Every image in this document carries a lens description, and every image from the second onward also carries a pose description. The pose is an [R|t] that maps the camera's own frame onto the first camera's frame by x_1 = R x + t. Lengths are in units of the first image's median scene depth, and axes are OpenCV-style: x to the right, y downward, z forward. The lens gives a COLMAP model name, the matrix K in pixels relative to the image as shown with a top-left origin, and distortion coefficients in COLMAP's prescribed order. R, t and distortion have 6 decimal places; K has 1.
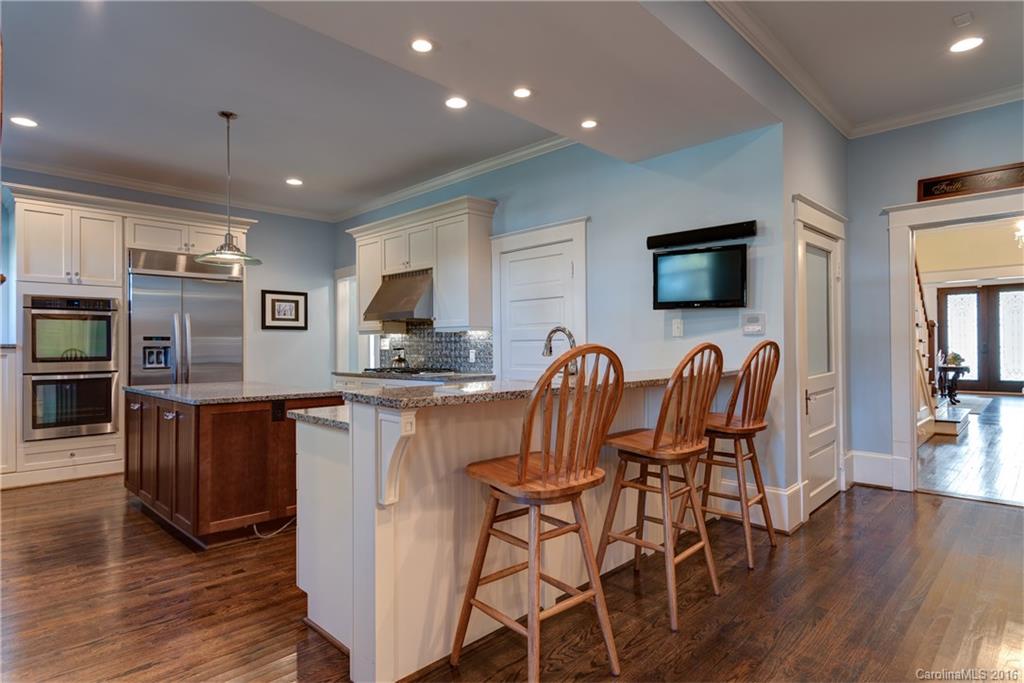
lens RADIAL K [[554.4, 0, 513.3], [0, 554.4, 341.0], [0, 0, 1]] dist [0.003216, -0.000704]
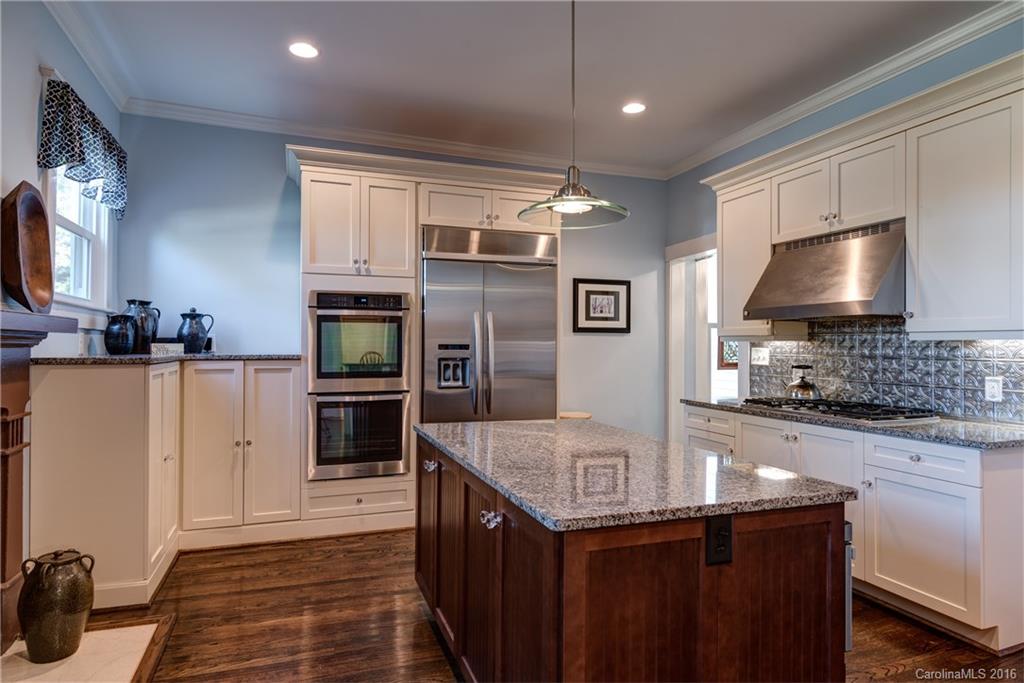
lens RADIAL K [[613.5, 0, 512.9], [0, 613.5, 341.5], [0, 0, 1]] dist [-0.005649, -0.001078]
pose [[0.896892, 0.006596, -0.442200, -0.213062], [-0.005756, 0.999978, 0.003241, -0.014419], [0.442211, -0.000361, 0.896911, 0.306909]]
